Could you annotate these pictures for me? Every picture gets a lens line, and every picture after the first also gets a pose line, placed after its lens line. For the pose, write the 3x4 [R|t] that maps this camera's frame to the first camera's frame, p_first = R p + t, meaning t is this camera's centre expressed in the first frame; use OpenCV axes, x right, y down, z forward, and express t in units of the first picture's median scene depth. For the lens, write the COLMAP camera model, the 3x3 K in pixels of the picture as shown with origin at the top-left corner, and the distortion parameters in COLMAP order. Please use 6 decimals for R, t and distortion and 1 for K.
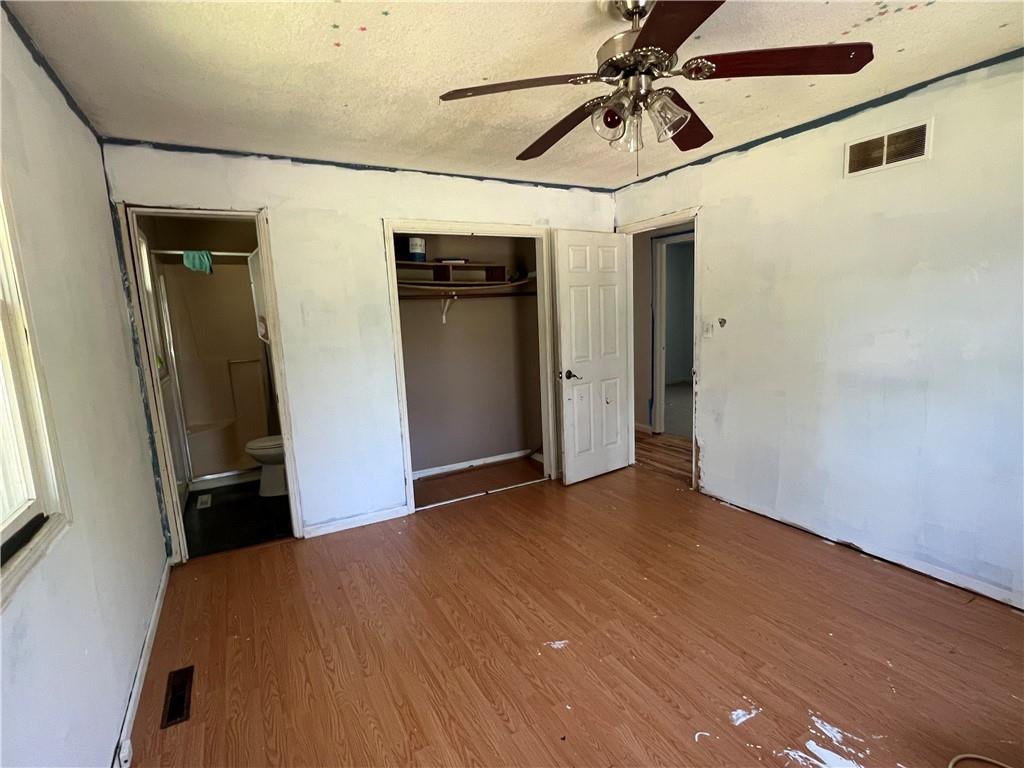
lens RADIAL K [[499.5, 0, 510.2], [0, 499.5, 382.3], [0, 0, 1]] dist [-0.002228, -0.000584]
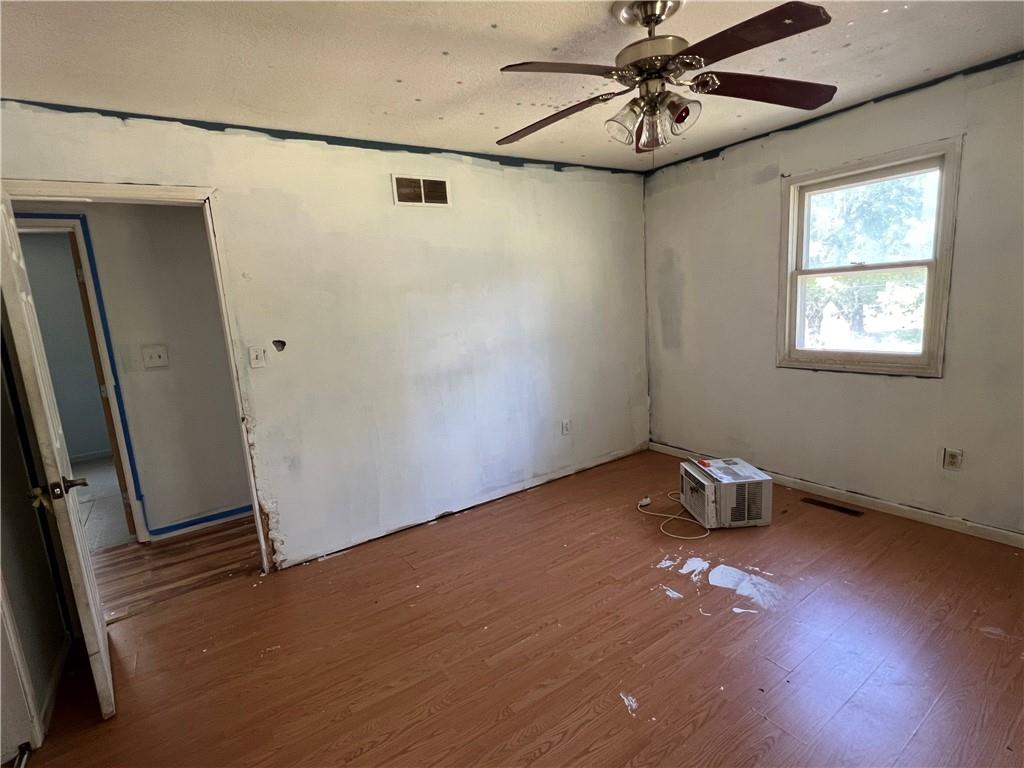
lens RADIAL K [[499.5, 0, 508.9], [0, 499.5, 384.6], [0, 0, 1]] dist [-0.002228, -0.000584]
pose [[-0.084108, -0.119669, 0.989245, -0.556950], [0.216029, 0.966961, 0.135340, -0.121103], [-0.972758, 0.225089, -0.055477, 0.972206]]
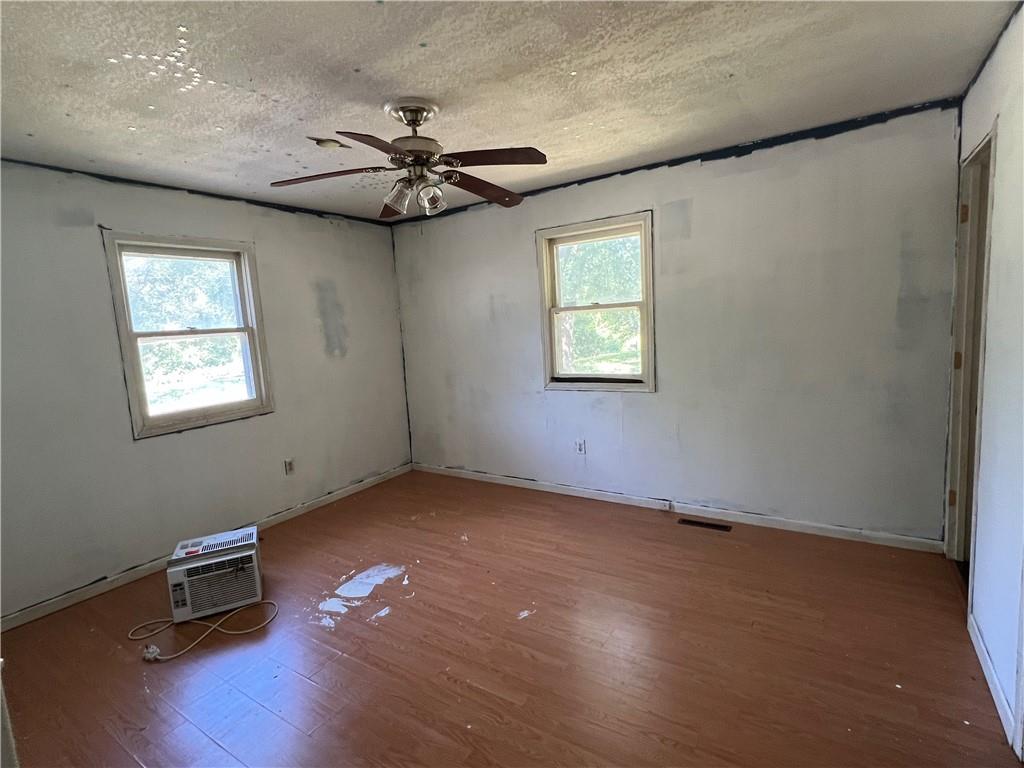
lens RADIAL K [[499.5, 0, 509.0], [0, 499.5, 384.3], [0, 0, 1]] dist [-0.002228, -0.000584]
pose [[-0.881006, 0.153500, -0.447510, 0.484307], [0.029180, 0.961731, 0.272436, -0.254100], [0.472204, 0.226959, -0.851771, 1.591699]]
